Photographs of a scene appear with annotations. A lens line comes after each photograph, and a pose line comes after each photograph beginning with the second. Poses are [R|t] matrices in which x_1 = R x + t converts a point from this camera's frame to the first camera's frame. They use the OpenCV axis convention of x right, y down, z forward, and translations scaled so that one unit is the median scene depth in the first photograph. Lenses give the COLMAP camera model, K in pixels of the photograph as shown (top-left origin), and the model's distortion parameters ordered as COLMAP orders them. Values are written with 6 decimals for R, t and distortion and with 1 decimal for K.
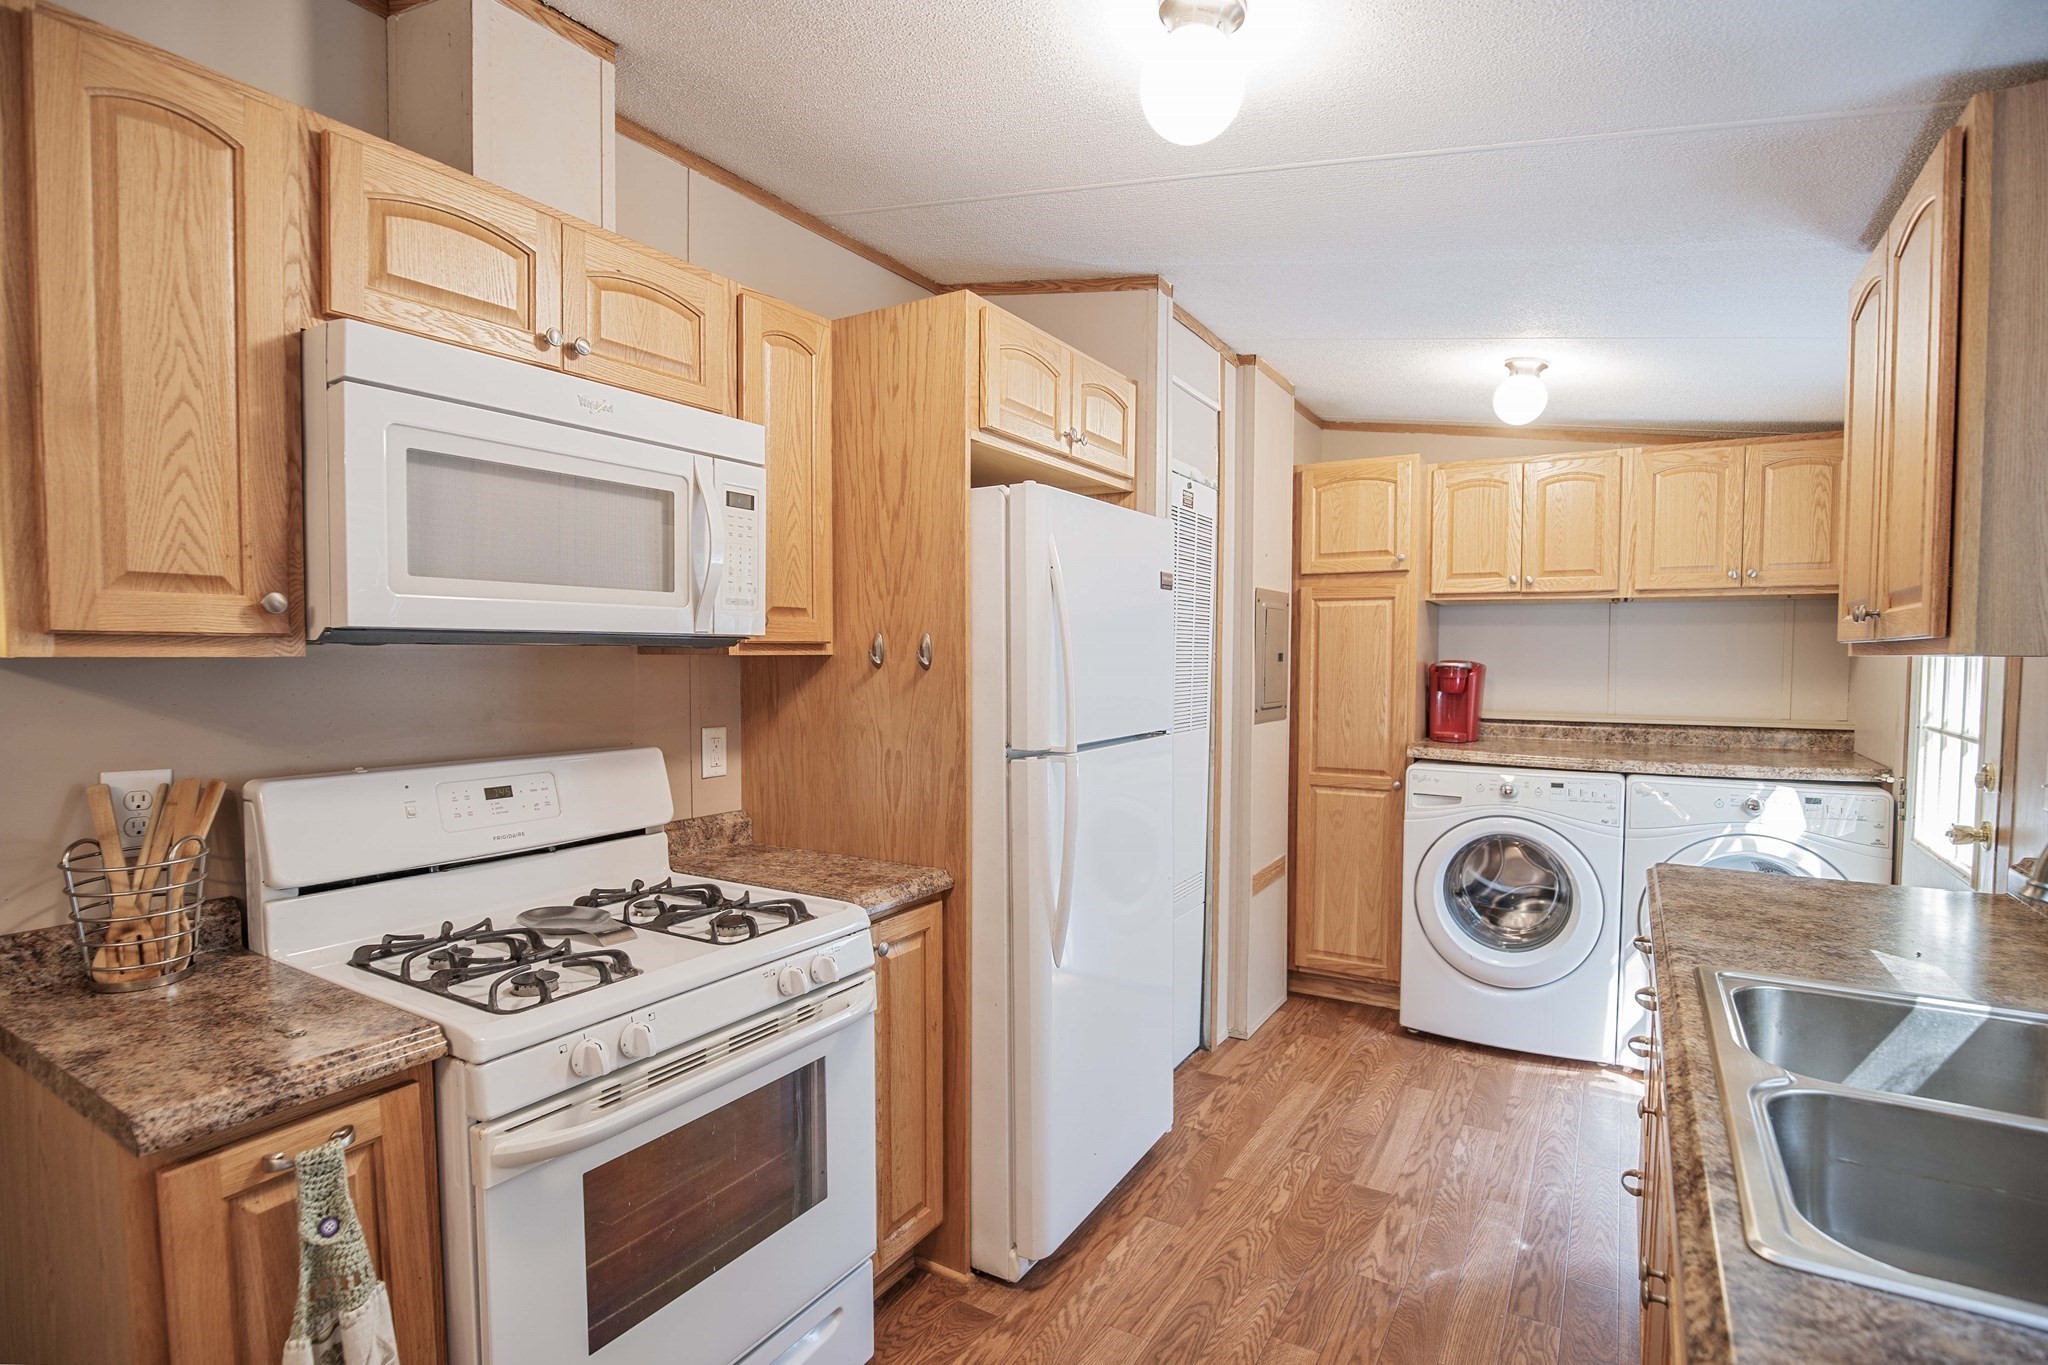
lens RADIAL K [[974.4, 0, 1035.7], [0, 974.4, 699.8], [0, 0, 1]] dist [-0.026219, 0.000850]
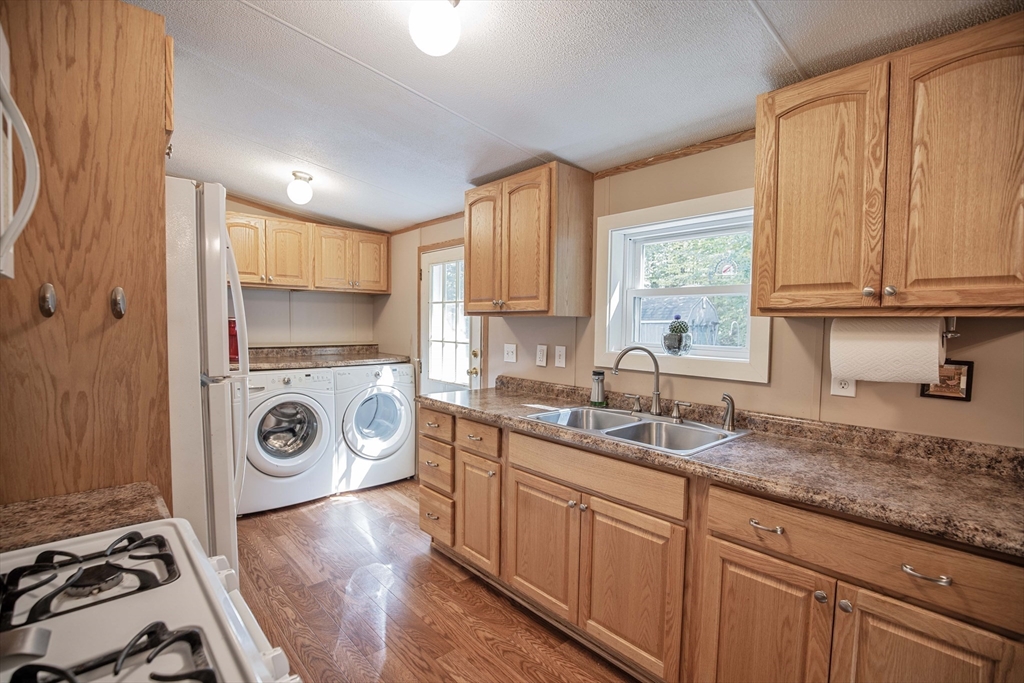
lens RADIAL K [[477.2, 0, 509.5], [0, 477.2, 349.8], [0, 0, 1]] dist [-0.024811, 0.000771]
pose [[0.303227, -0.053584, 0.951411, -0.484511], [0.033279, 0.998404, 0.045624, -0.002954], [-0.952337, 0.017828, 0.304526, 0.361421]]
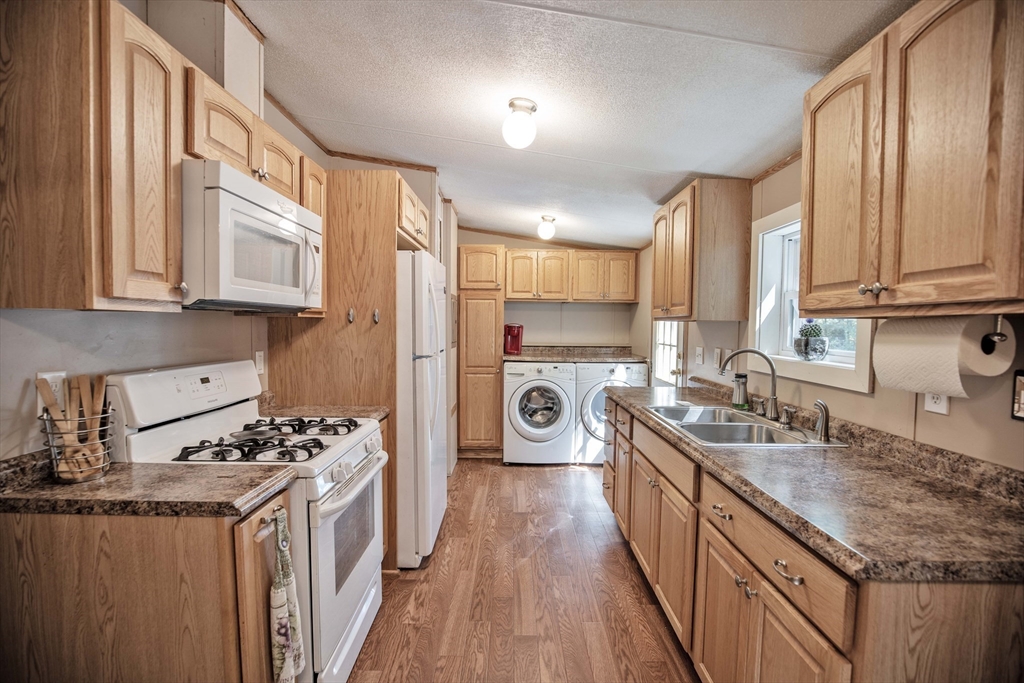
lens RADIAL K [[466.8, 0, 513.1], [0, 466.8, 348.2], [0, 0, 1]] dist [-0.019041, 0.000373]
pose [[0.855800, -0.020504, 0.516900, -0.399572], [0.017294, 0.999790, 0.011026, 0.021664], [-0.517018, -0.000497, 0.855975, -0.156347]]
